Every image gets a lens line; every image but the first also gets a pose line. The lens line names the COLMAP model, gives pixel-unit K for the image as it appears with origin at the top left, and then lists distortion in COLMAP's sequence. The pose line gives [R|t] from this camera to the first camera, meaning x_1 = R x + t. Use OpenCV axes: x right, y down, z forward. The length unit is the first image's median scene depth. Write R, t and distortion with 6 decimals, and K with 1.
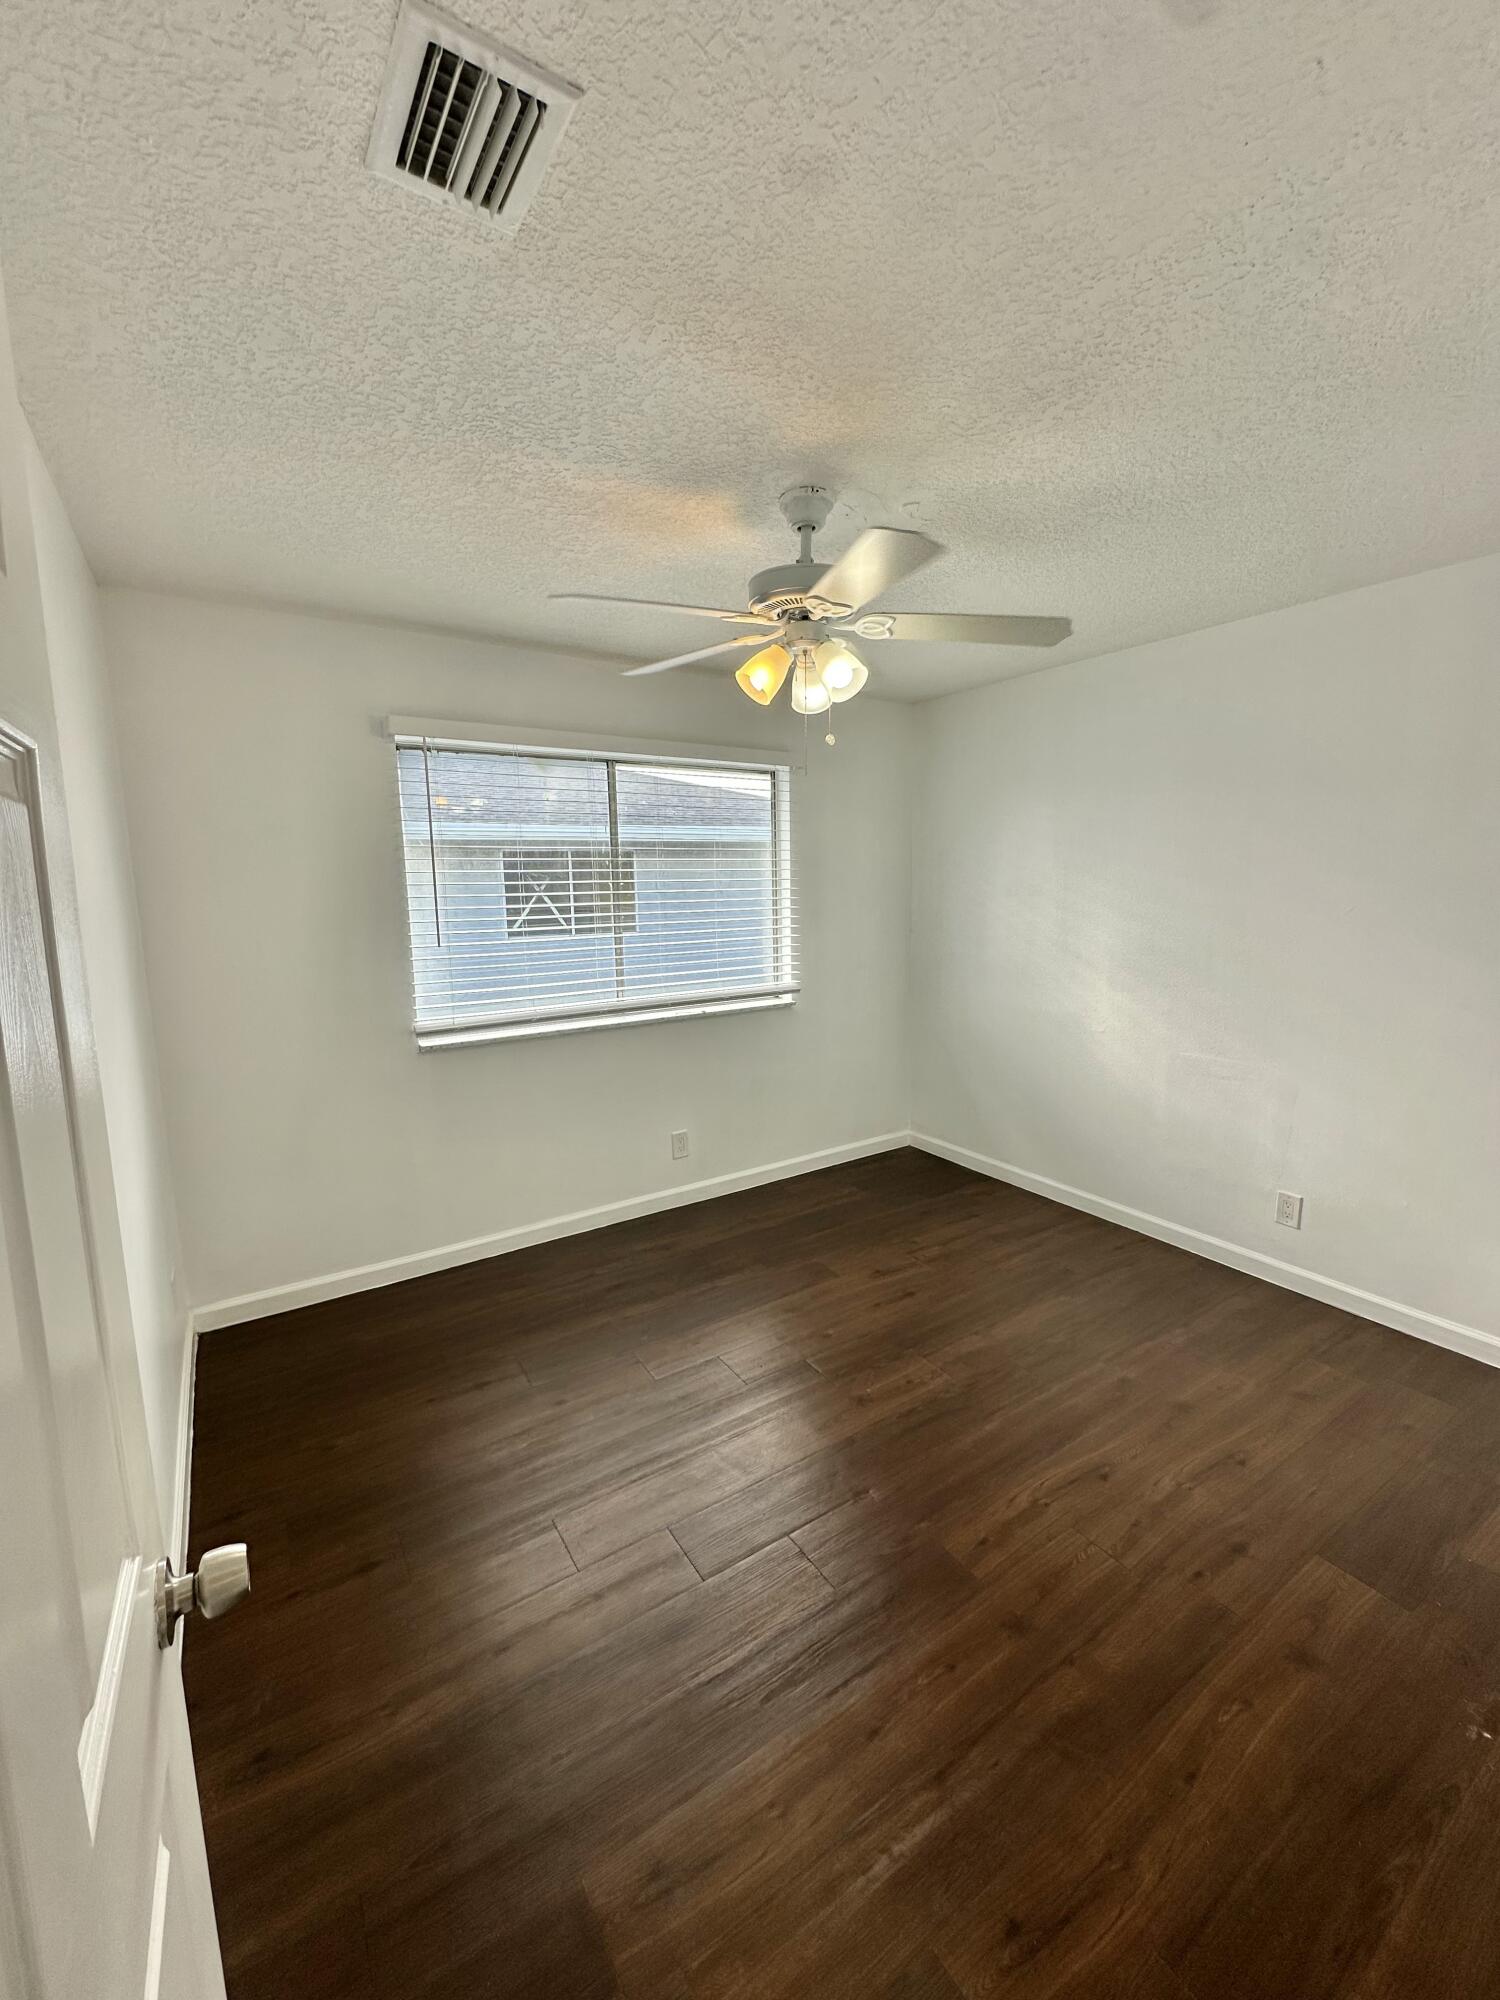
lens RADIAL K [[798.0, 0, 747.5], [0, 798.0, 991.7], [0, 0, 1]] dist [-0.007864, 0.001421]
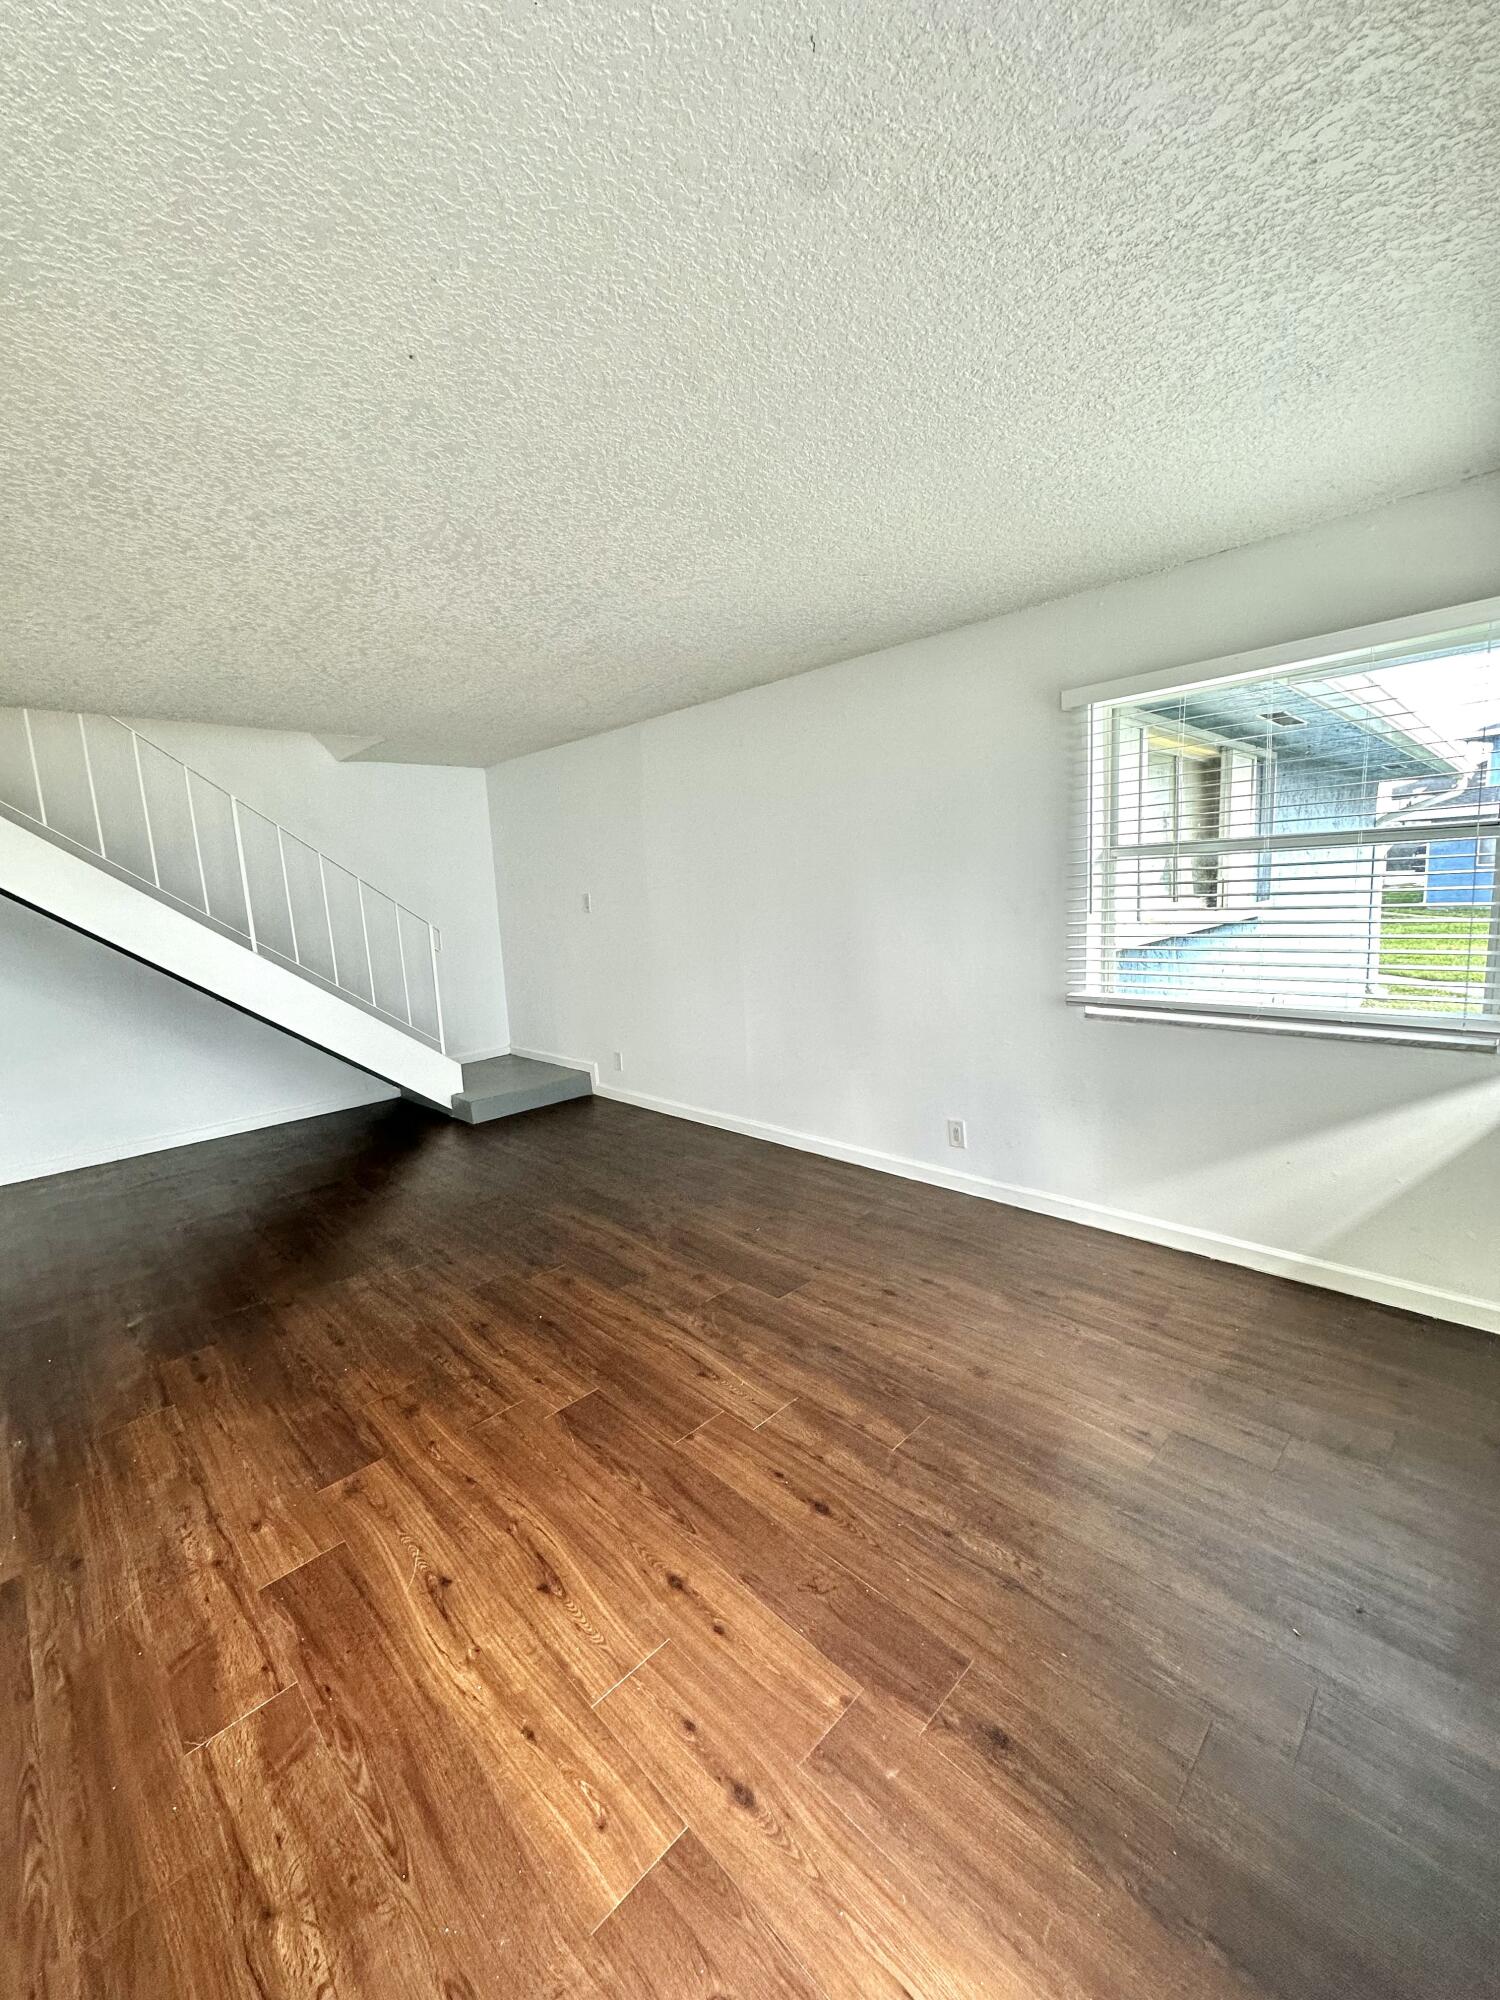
lens RADIAL K [[798.0, 0, 747.5], [0, 798.0, 991.7], [0, 0, 1]] dist [-0.007864, 0.001421]
pose [[0.204424, 0.129844, -0.970233, 1.568801], [-0.085275, 0.989758, 0.114490, -0.118099], [0.975161, 0.059332, 0.213403, 1.045280]]
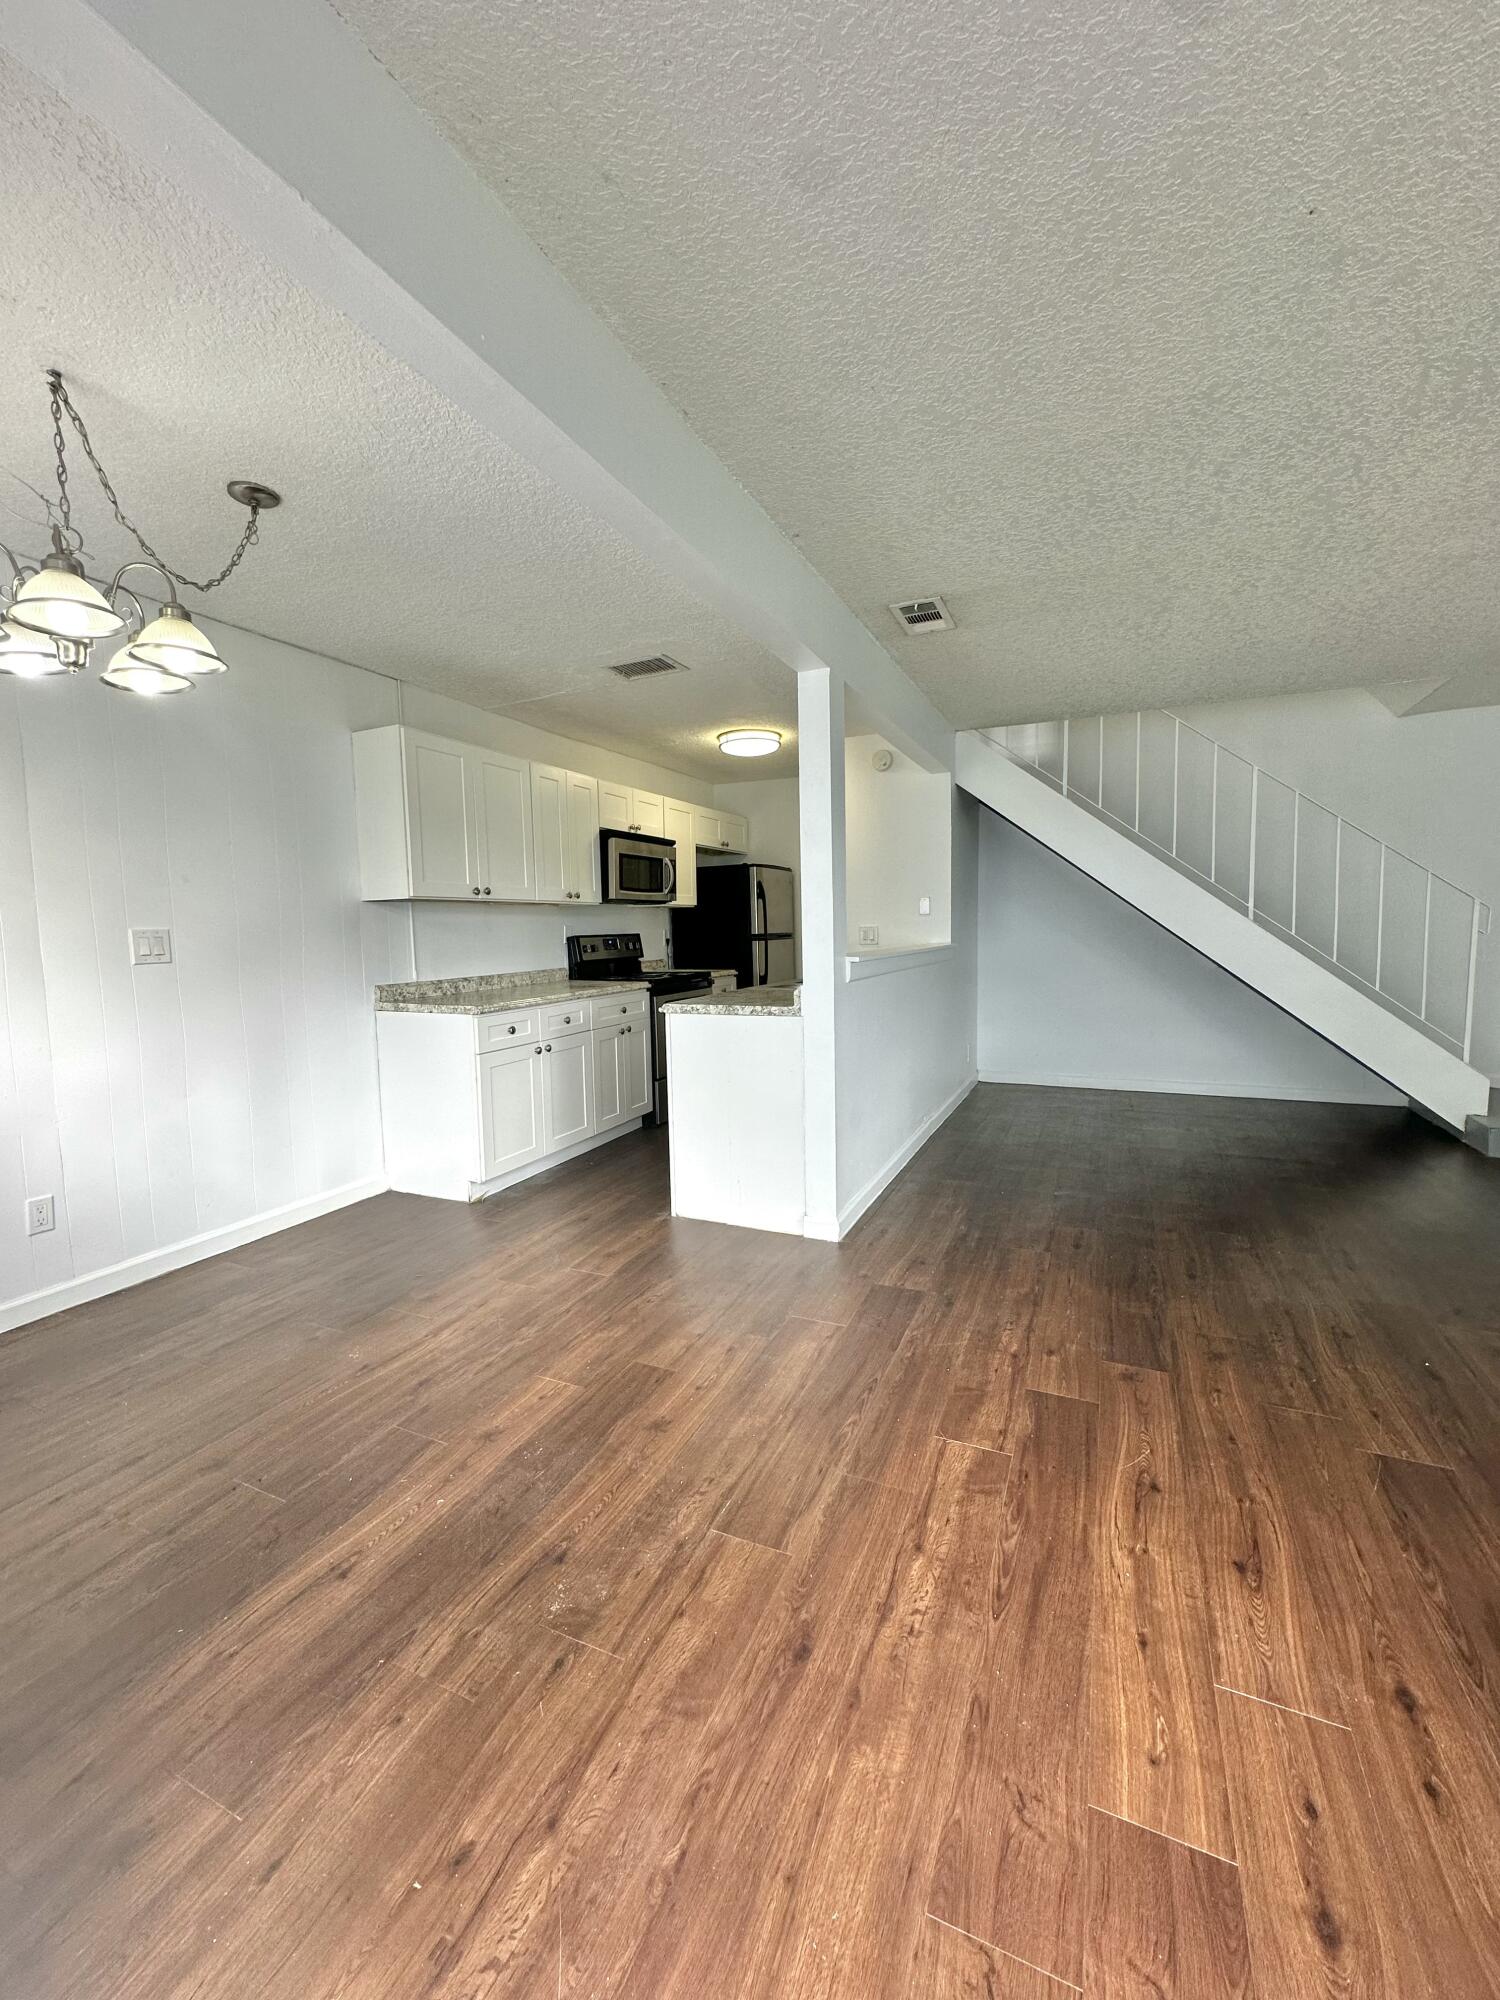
lens RADIAL K [[798.0, 0, 747.5], [0, 798.0, 991.7], [0, 0, 1]] dist [-0.007864, 0.001421]
pose [[-0.842451, 0.066163, -0.534694, 1.532388], [-0.051730, 0.977913, 0.202511, 0.010453], [0.536283, 0.198265, -0.820421, 1.456235]]
